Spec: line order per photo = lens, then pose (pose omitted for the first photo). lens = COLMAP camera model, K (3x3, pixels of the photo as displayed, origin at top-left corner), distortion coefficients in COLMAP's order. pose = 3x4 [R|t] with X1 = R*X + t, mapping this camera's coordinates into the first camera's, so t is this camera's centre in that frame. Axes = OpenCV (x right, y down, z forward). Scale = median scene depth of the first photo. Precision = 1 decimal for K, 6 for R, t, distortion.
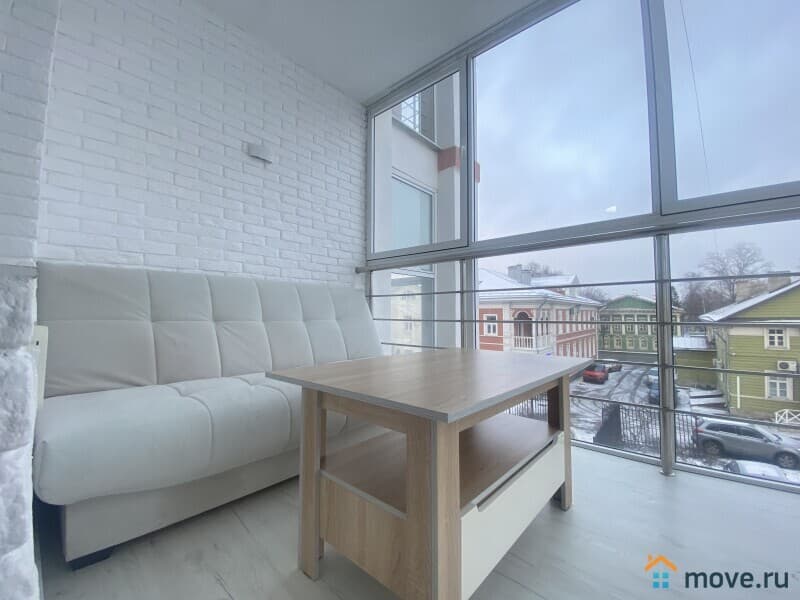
lens RADIAL K [[333.5, 0, 400.0], [0, 333.5, 299.3], [0, 0, 1]] dist [0.001692, -0.000542]
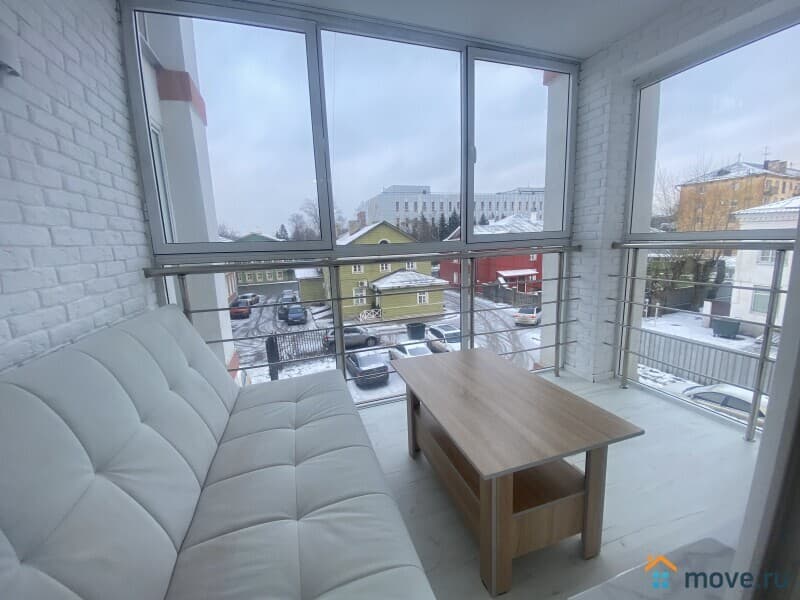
lens RADIAL K [[333.5, 0, 400.2], [0, 333.5, 298.4], [0, 0, 1]] dist [0.001692, -0.000542]
pose [[0.499514, -0.167557, 0.849947, -0.106780], [-0.003485, 0.980720, 0.195385, -0.040490], [-0.866299, -0.100560, 0.489300, 0.064034]]
